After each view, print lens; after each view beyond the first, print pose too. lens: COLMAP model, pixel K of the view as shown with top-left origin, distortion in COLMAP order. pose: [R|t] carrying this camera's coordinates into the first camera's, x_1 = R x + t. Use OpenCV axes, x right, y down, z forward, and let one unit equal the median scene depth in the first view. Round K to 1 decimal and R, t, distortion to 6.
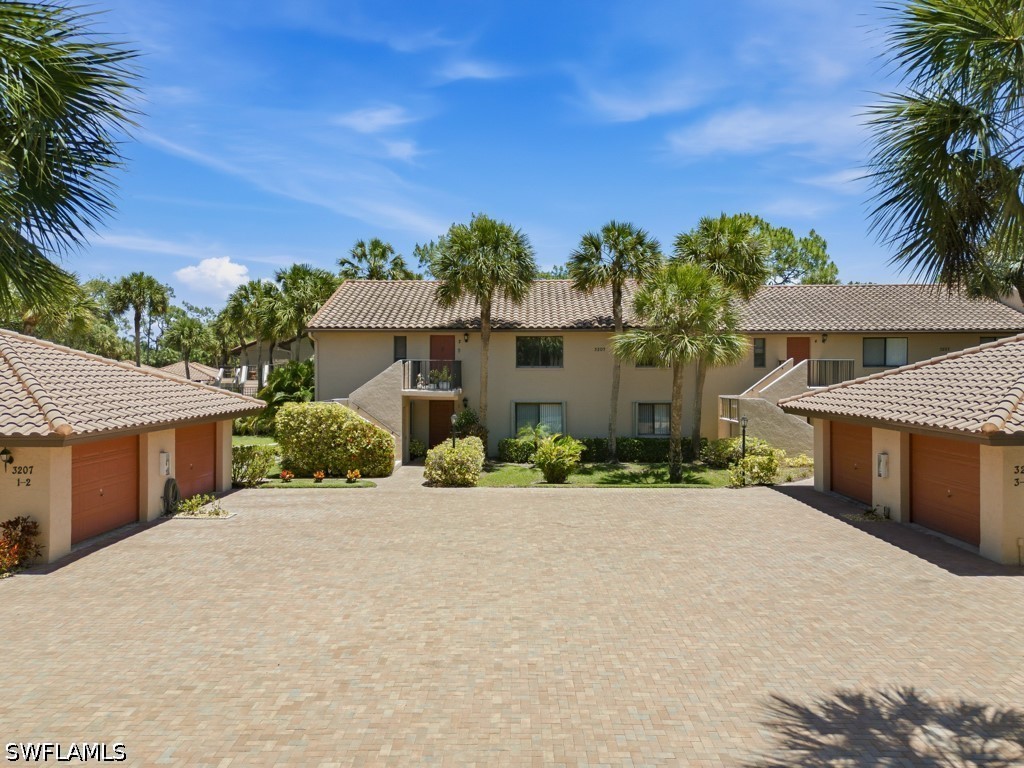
lens RADIAL K [[720.0, 0, 512.1], [0, 720.0, 384.9], [0, 0, 1]] dist [0.012228, 0.001922]
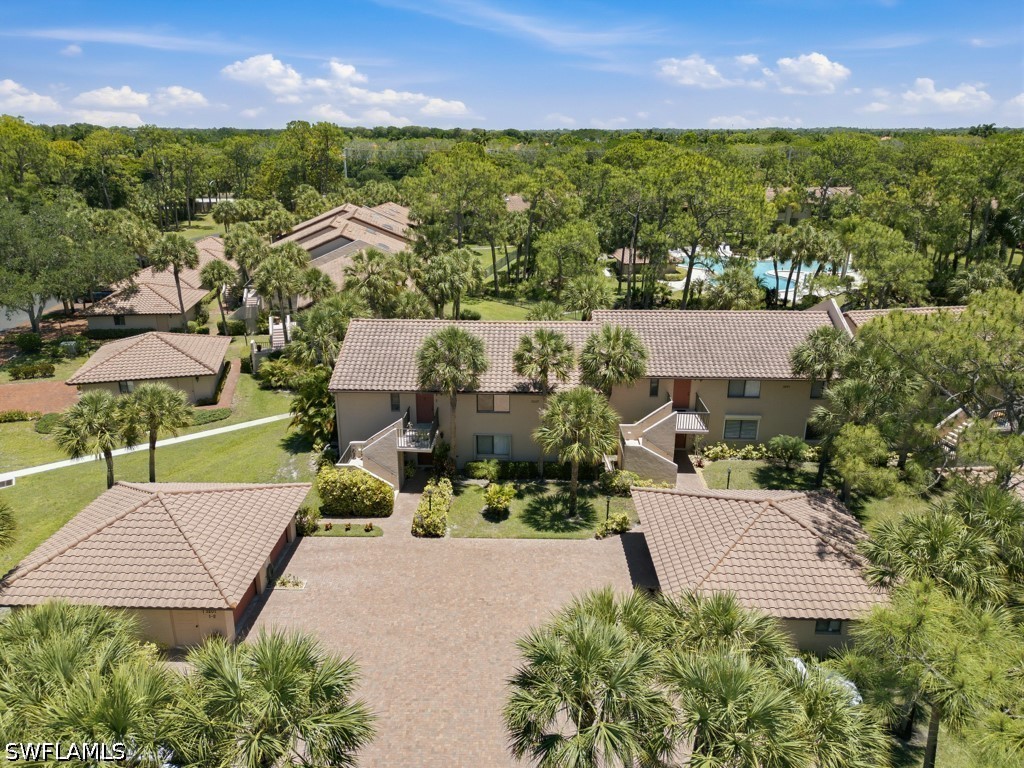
lens RADIAL K [[720.0, 0, 512.1], [0, 720.0, 382.7], [0, 0, 1]] dist [0.012228, 0.001922]
pose [[0.999927, 0.005566, -0.010695, 0.159358], [-0.001803, 0.946128, 0.323788, -0.949263], [0.011921, -0.323746, 0.946069, -0.585242]]
